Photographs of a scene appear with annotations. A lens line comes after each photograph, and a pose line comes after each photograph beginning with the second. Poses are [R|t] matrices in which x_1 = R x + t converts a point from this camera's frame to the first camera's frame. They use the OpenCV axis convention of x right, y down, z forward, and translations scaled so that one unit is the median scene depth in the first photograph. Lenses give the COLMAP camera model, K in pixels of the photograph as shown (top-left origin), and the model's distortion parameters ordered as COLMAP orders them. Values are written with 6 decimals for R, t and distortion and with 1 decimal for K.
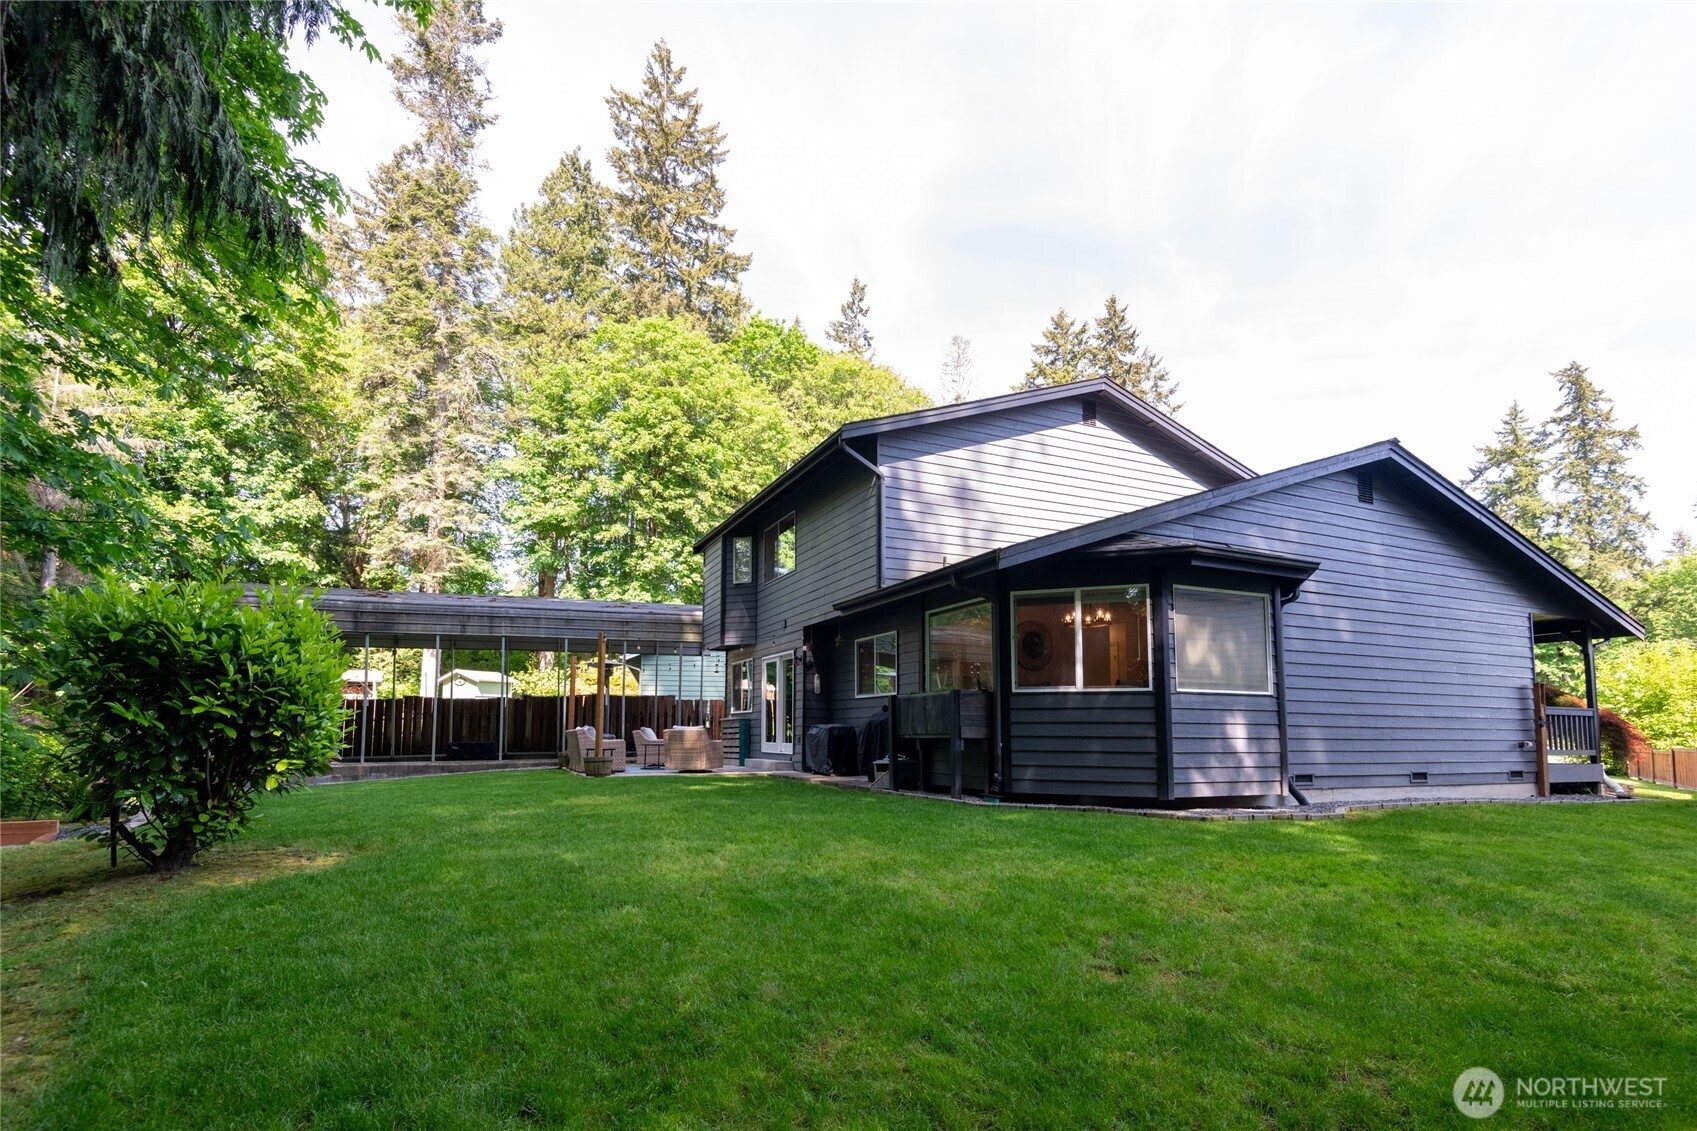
lens RADIAL K [[758.4, 0, 866.9], [0, 758.4, 678.6], [0, 0, 1]] dist [0.021427, -0.011946]
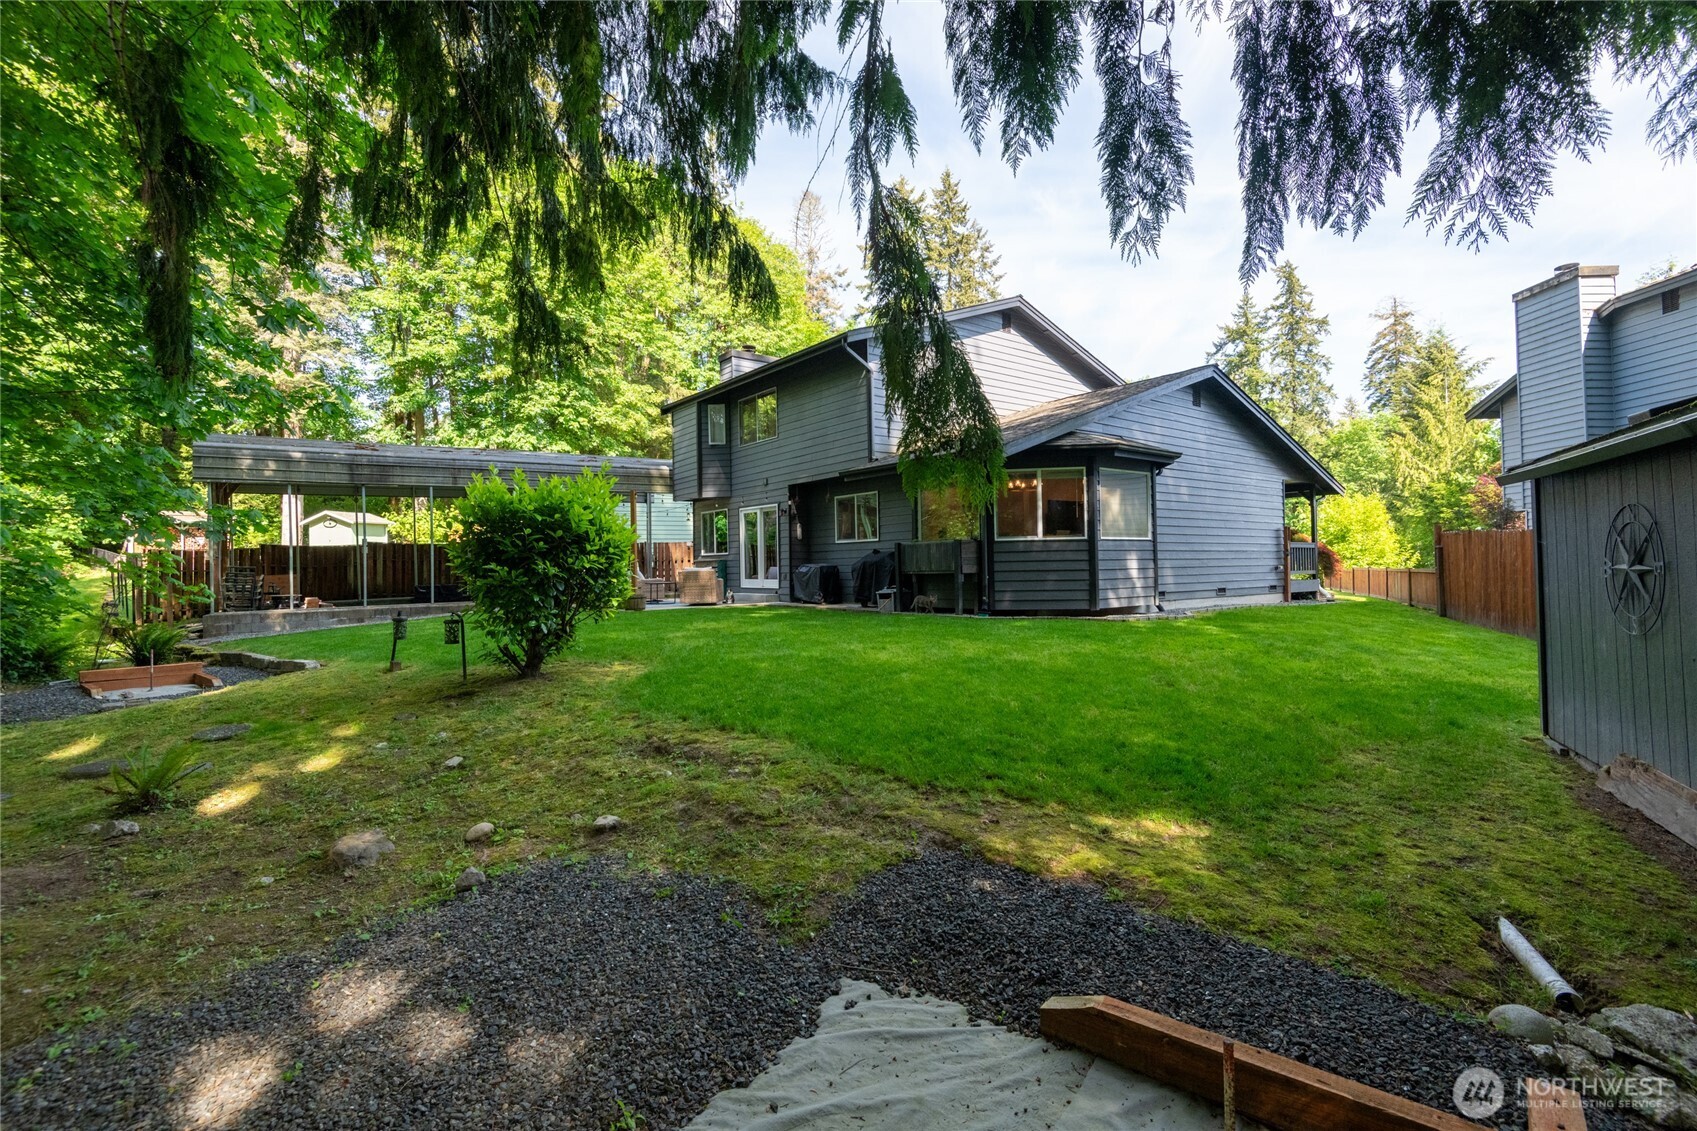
lens RADIAL K [[758.4, 0, 848.0], [0, 758.4, 558.9], [0, 0, 1]] dist [0.021427, -0.011946]
pose [[0.969884, -0.018787, 0.242841, -0.256397], [0.003124, 0.997898, 0.064726, -0.024496], [-0.243547, -0.062018, 0.967904, -0.193658]]
